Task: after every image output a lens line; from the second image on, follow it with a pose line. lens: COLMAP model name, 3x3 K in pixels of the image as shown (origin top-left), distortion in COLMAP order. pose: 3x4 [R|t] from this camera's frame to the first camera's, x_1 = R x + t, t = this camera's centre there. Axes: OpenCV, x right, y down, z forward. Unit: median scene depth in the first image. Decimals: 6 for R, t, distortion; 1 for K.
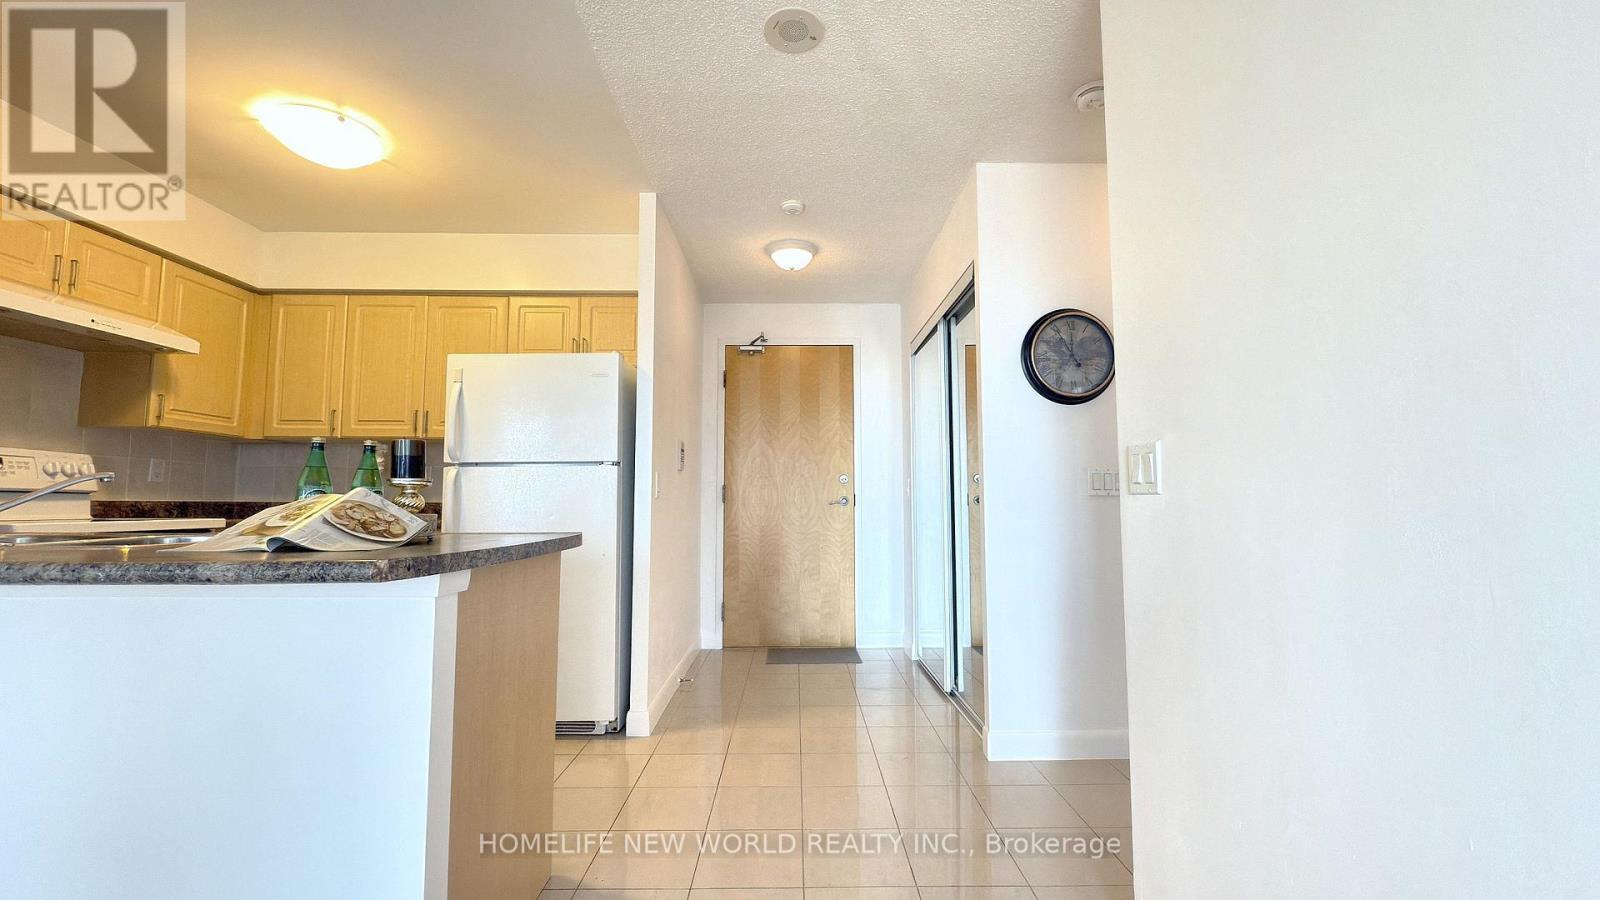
lens RADIAL K [[644.7, 0, 803.1], [0, 644.7, 451.7], [0, 0, 1]] dist [0.000296, -0.000166]
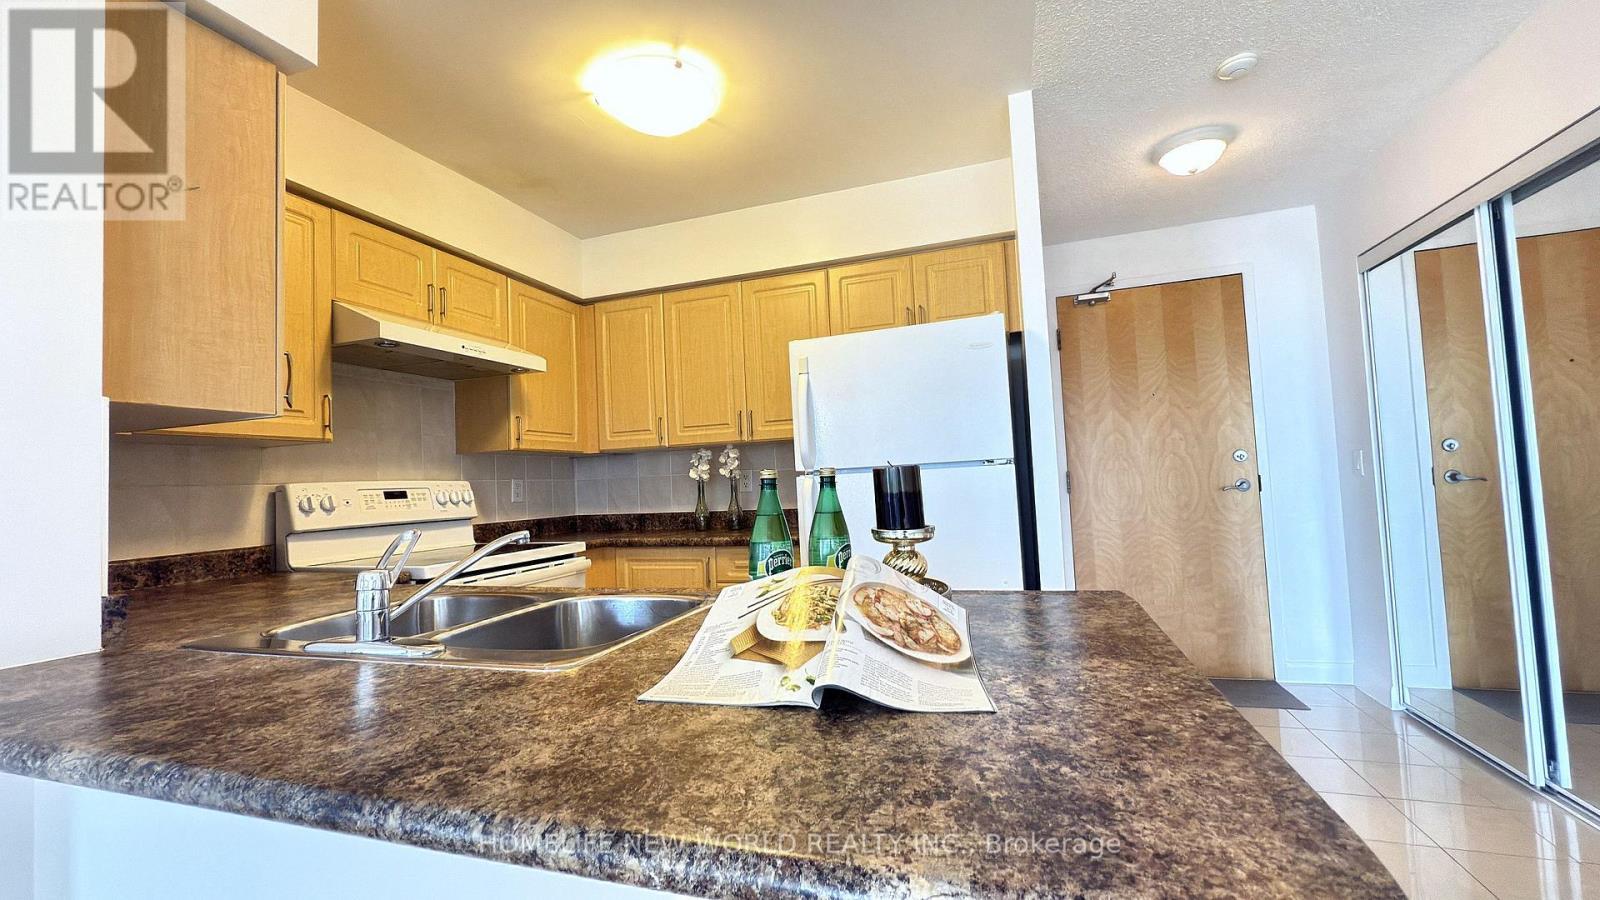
lens RADIAL K [[644.7, 0, 798.8], [0, 644.7, 450.2], [0, 0, 1]] dist [0.000296, -0.000166]
pose [[0.942926, -0.060478, -0.327465, -0.236084], [0.072845, 0.997014, 0.025621, -0.027170], [0.324937, -0.048013, 0.944516, 0.179129]]
